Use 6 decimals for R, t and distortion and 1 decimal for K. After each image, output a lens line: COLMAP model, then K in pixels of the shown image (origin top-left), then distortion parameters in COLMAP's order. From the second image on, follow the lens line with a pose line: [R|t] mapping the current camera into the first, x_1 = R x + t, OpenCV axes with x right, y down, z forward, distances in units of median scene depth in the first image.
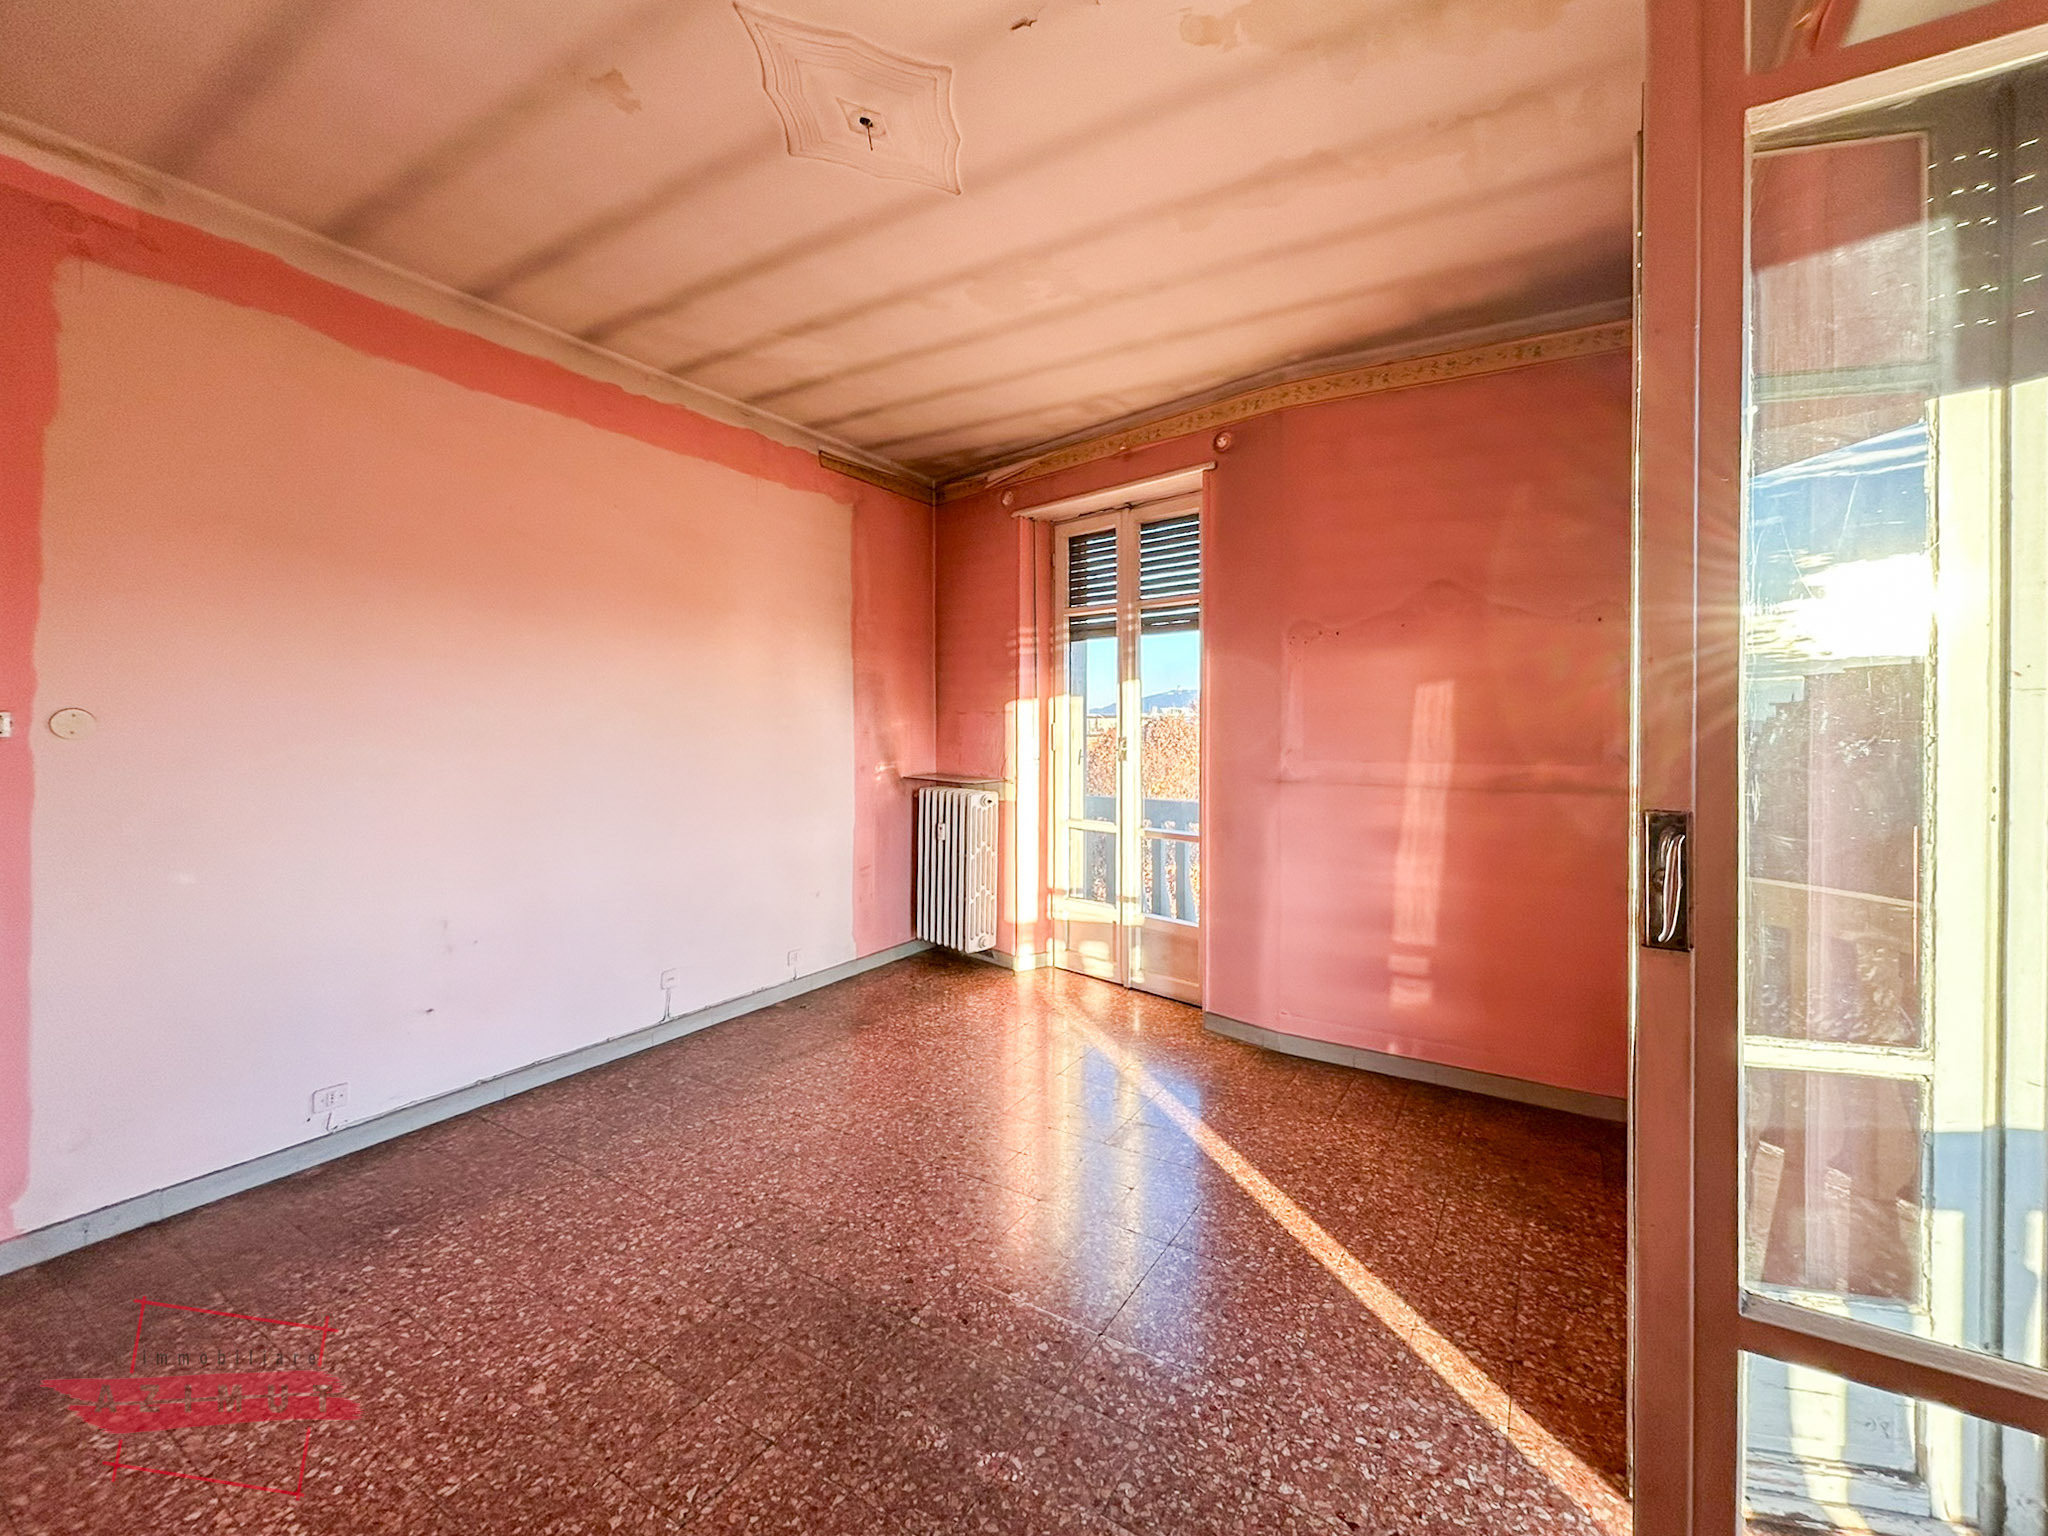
lens RADIAL K [[889.5, 0, 1001.1], [0, 889.5, 763.2], [0, 0, 1]] dist [0.000732, 0.000234]
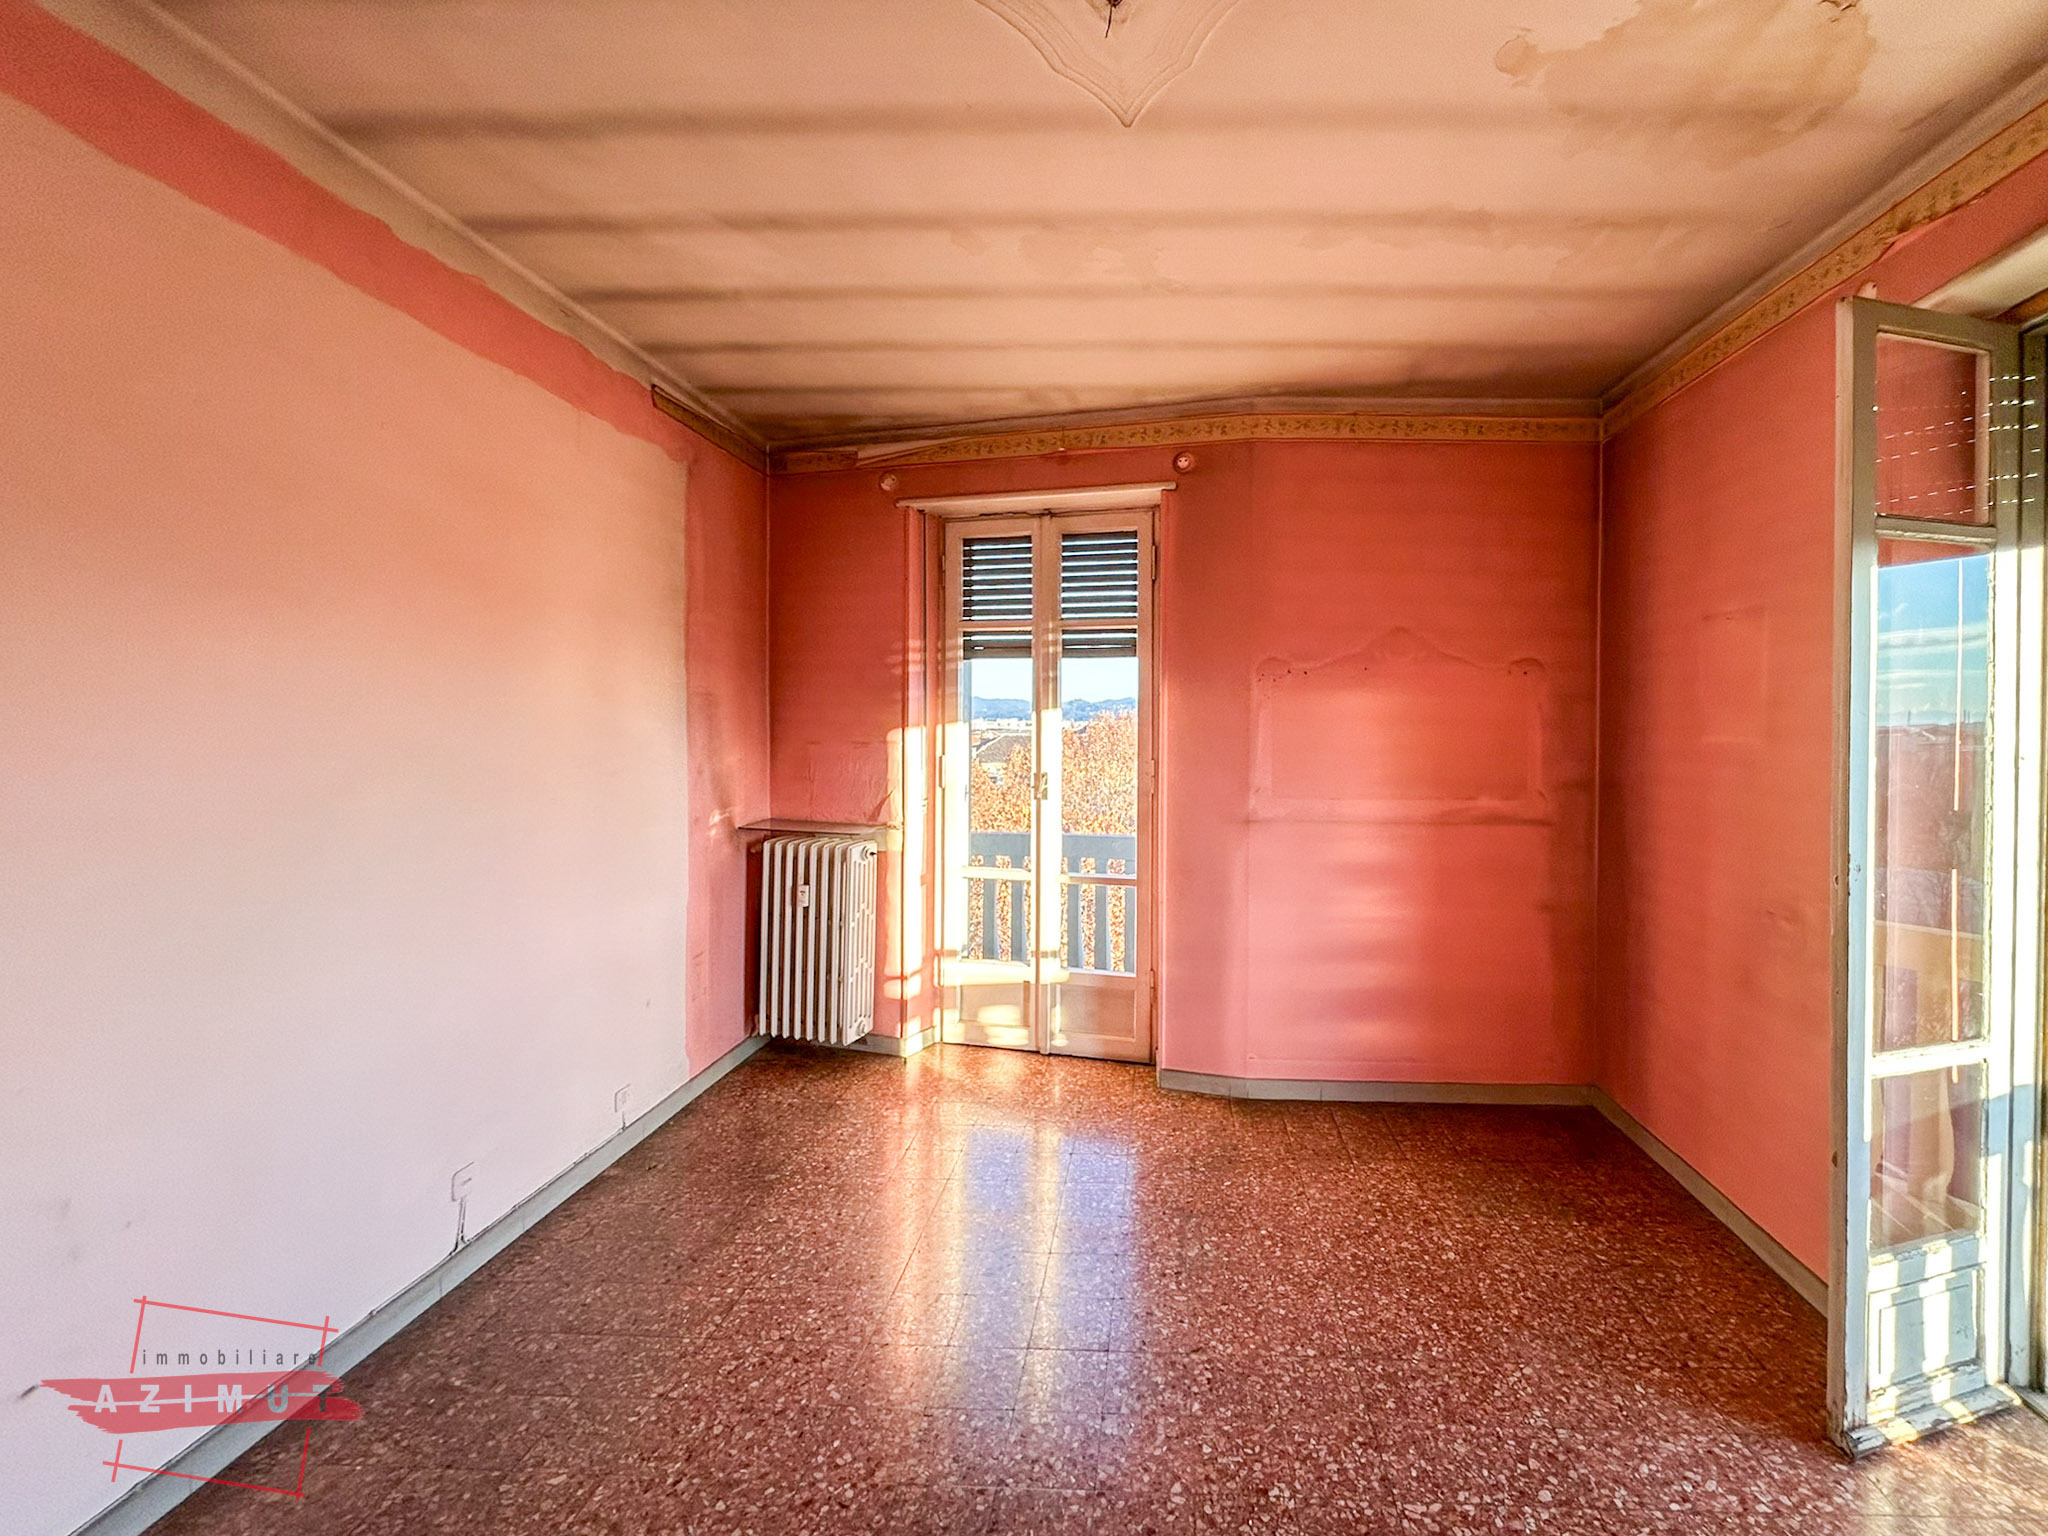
lens RADIAL K [[930.7, 0, 1144.8], [0, 930.7, 758.9], [0, 0, 1]] dist [-0.001498, 0.000157]
pose [[0.854161, -0.017901, 0.519700, -0.260204], [0.019892, 0.999801, 0.001744, -0.043113], [-0.519628, 0.008848, 0.854347, 0.158826]]
